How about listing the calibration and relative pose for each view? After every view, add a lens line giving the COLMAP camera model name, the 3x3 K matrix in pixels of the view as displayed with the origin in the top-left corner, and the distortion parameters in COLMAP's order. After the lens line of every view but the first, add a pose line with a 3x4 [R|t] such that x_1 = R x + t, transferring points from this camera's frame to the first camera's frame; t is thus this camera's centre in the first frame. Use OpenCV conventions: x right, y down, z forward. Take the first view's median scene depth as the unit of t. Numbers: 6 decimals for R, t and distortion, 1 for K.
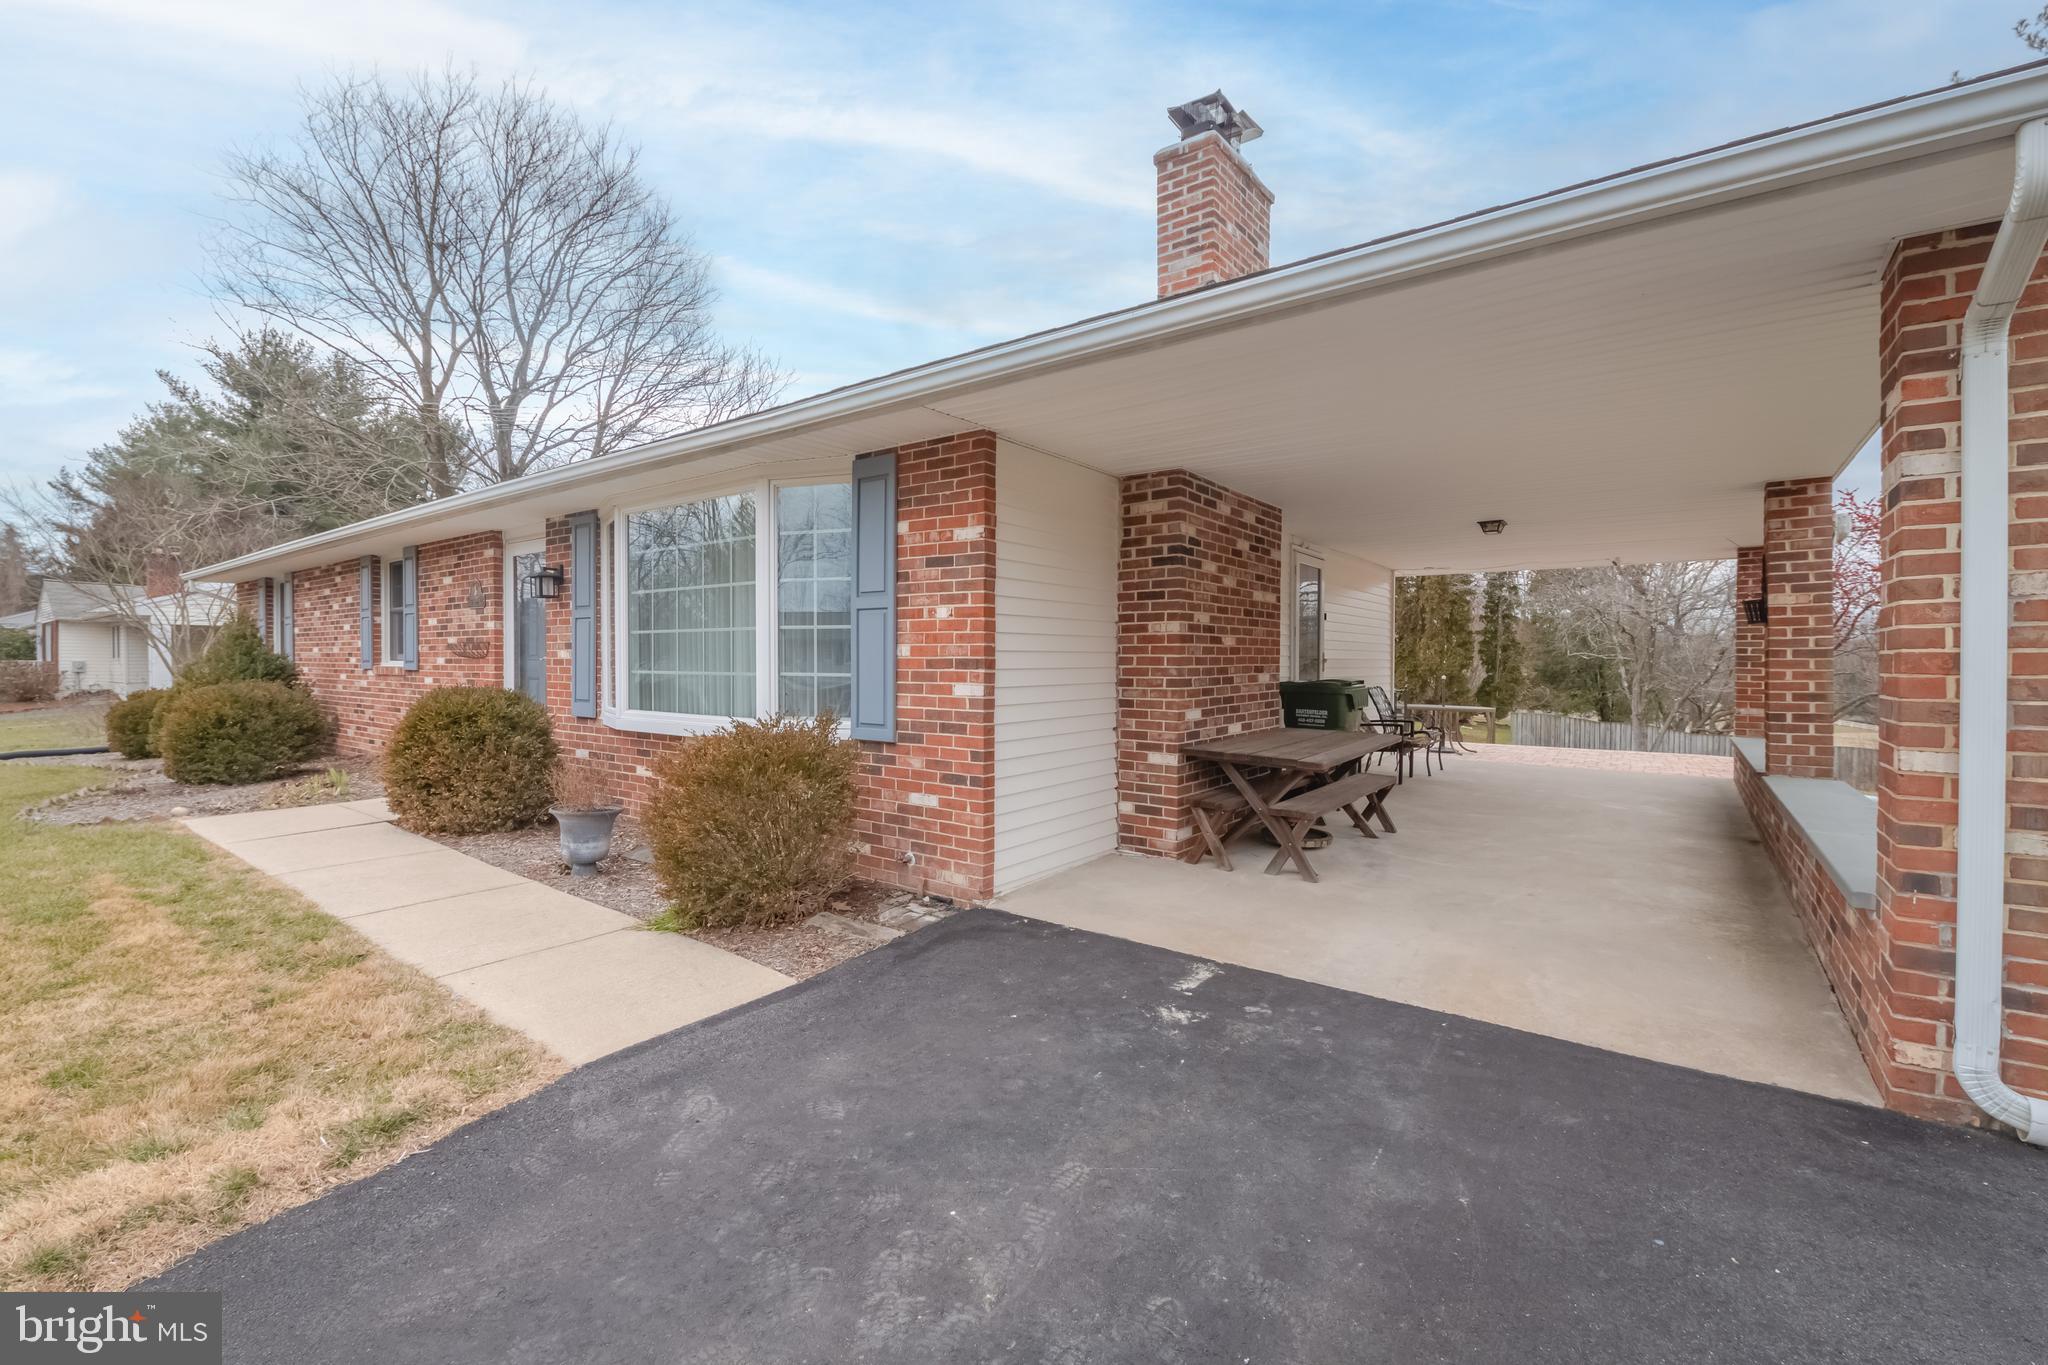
lens RADIAL K [[872.1, 0, 1021.6], [0, 872.1, 676.5], [0, 0, 1]] dist [-0.002691, -0.003136]
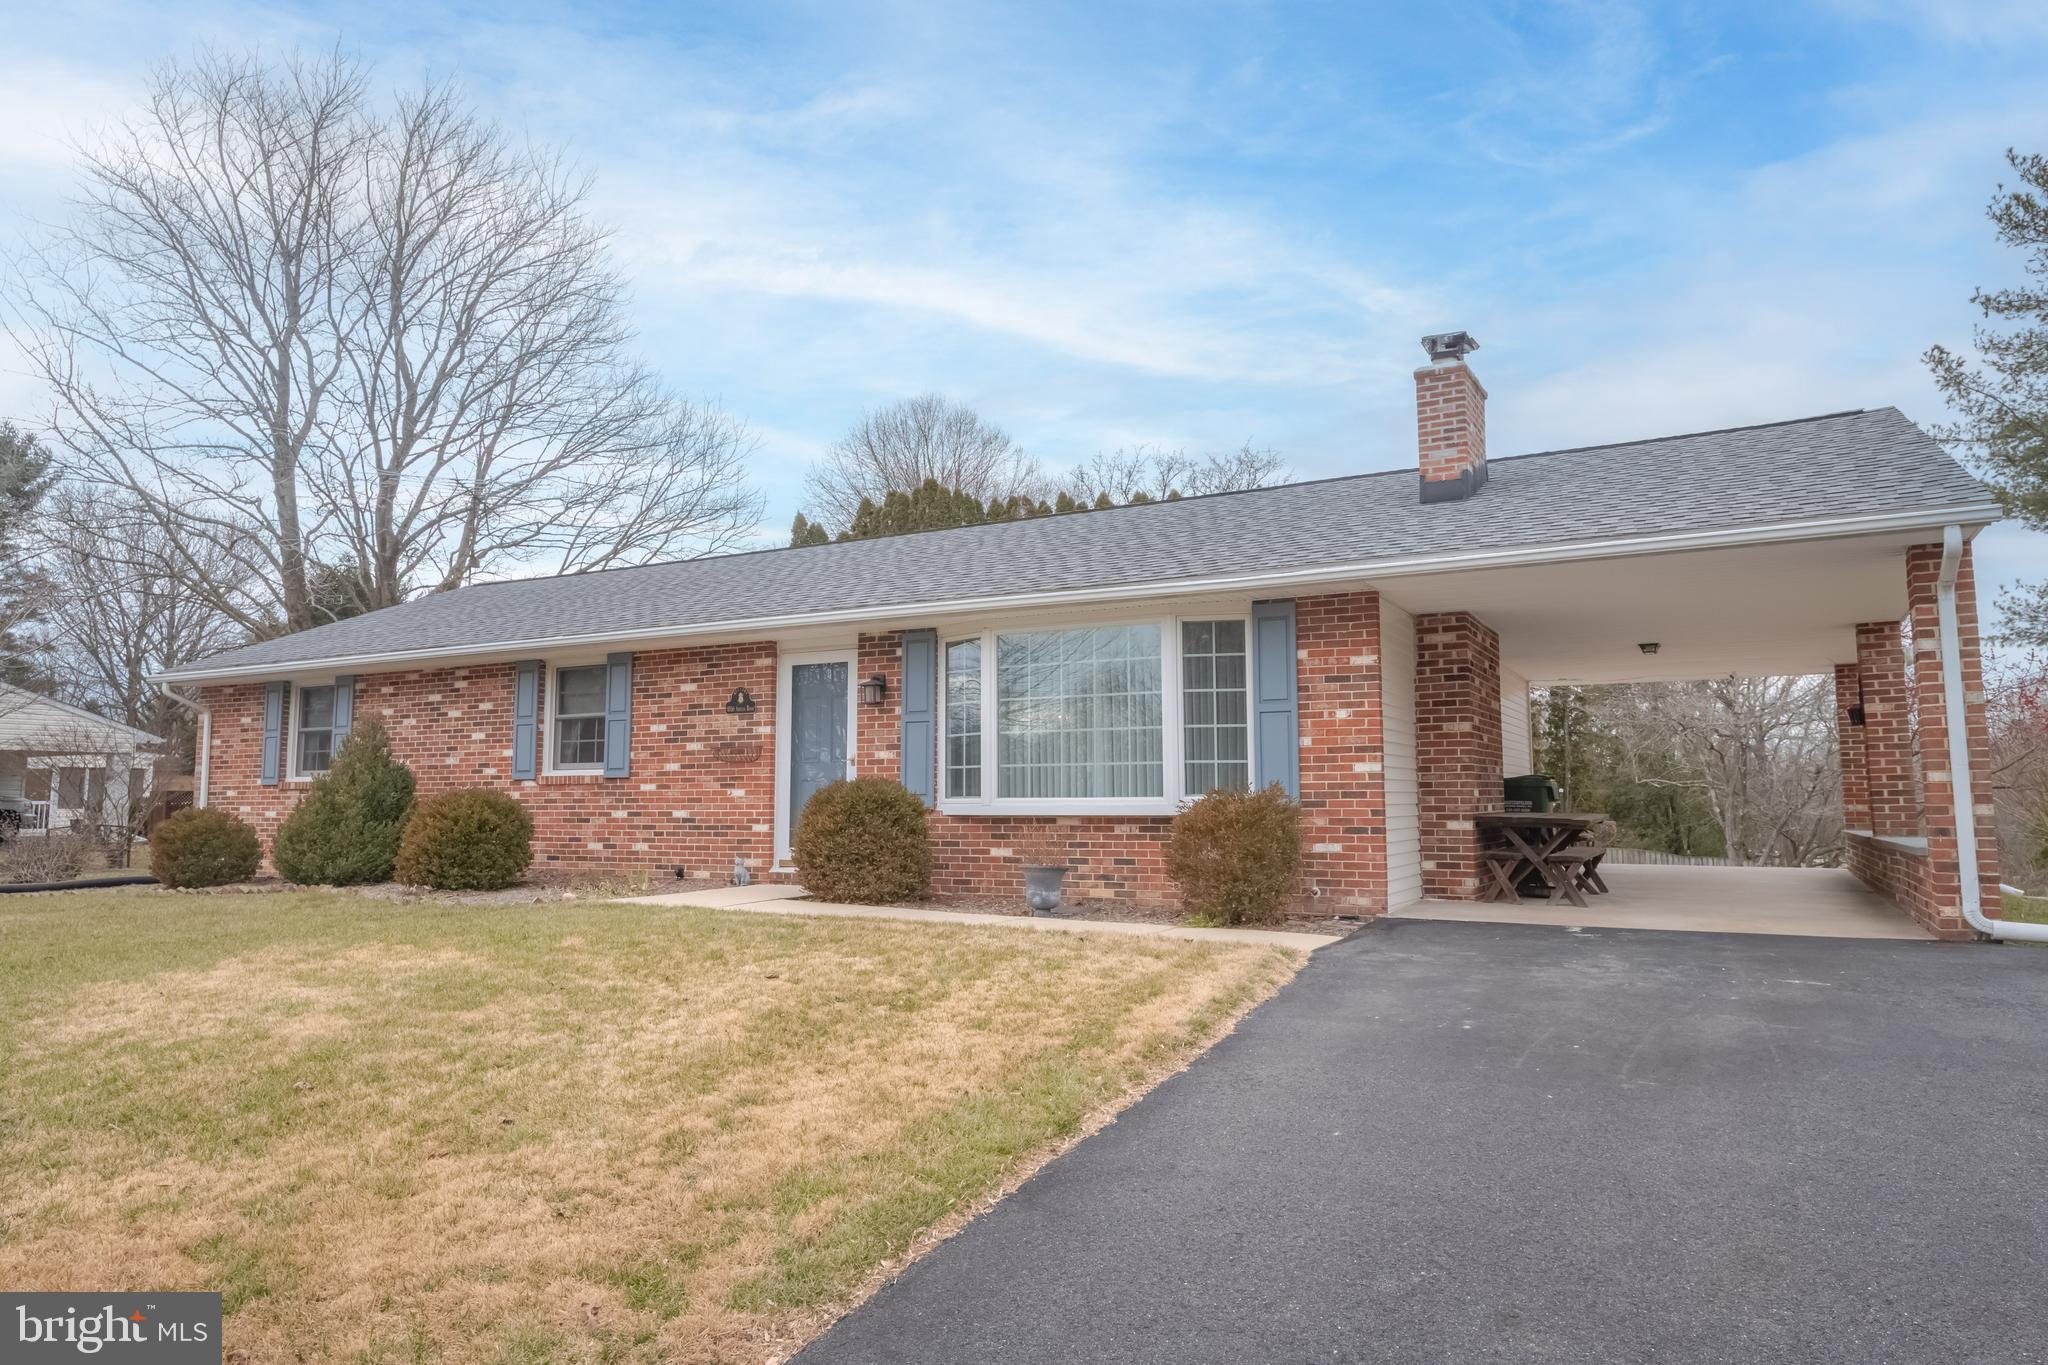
lens RADIAL K [[1308.4, 0, 1022.6], [0, 1308.4, 683.3], [0, 0, 1]] dist [0.012675, 0.010008]
pose [[0.989785, 0.005668, 0.142456, -0.766993], [0.010173, 0.993855, -0.110225, 0.090537], [-0.142206, 0.110548, 0.983645, -0.877492]]
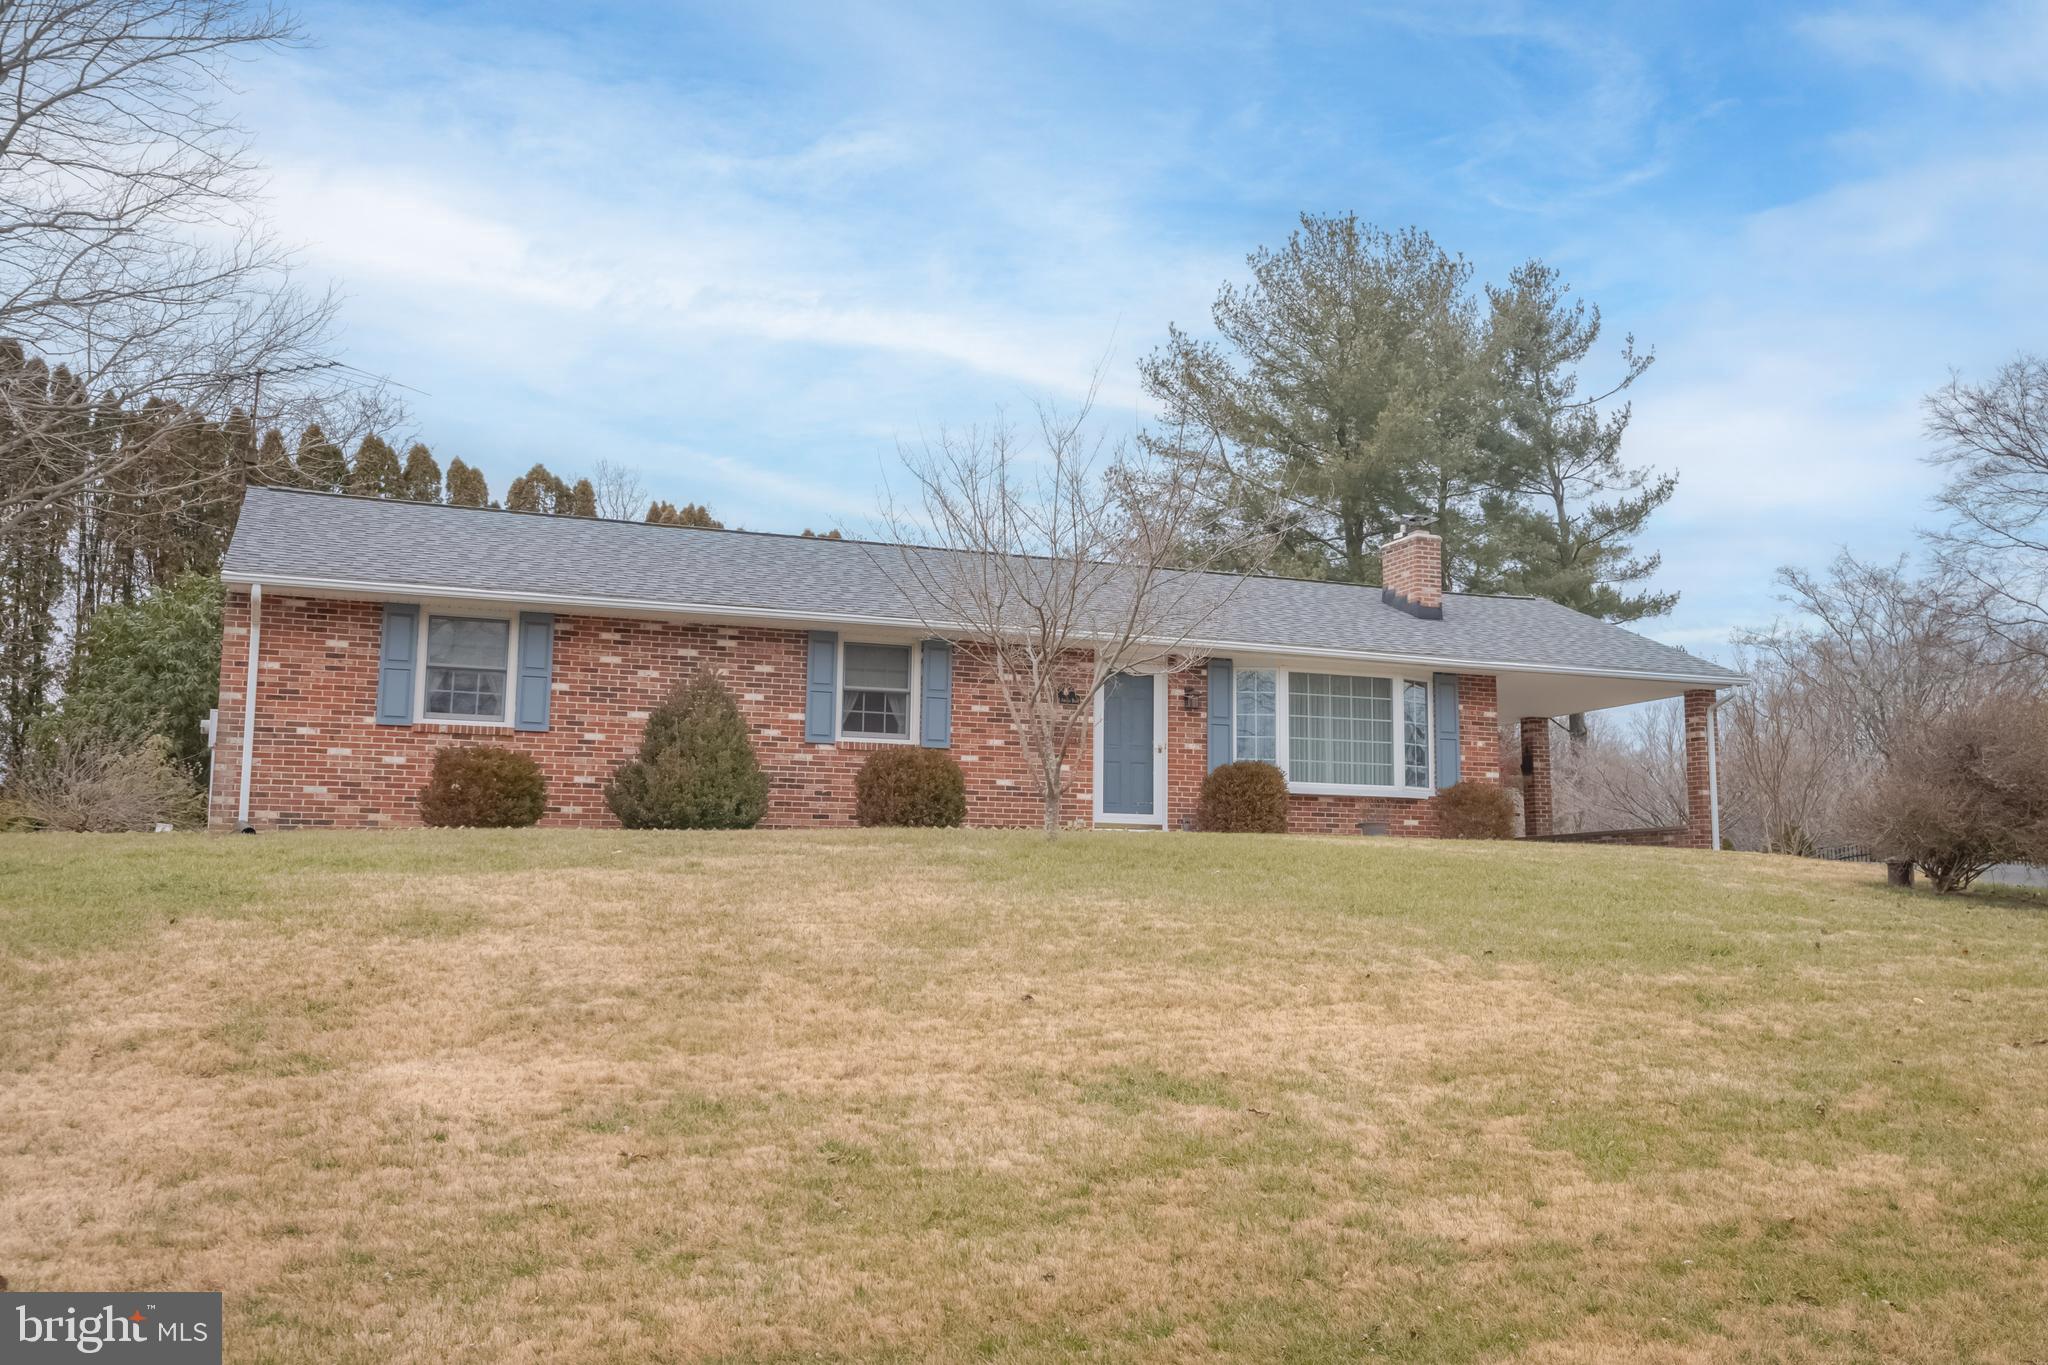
lens RADIAL K [[1743.3, 0, 1036.8], [0, 1743.3, 683.8], [0, 0, 1]] dist [0.045229, -0.008239]
pose [[0.530324, 0.110323, 0.840586, -4.202399], [0.007330, 0.990863, -0.134671, 0.355358], [-0.847763, 0.077581, 0.524670, -0.480791]]
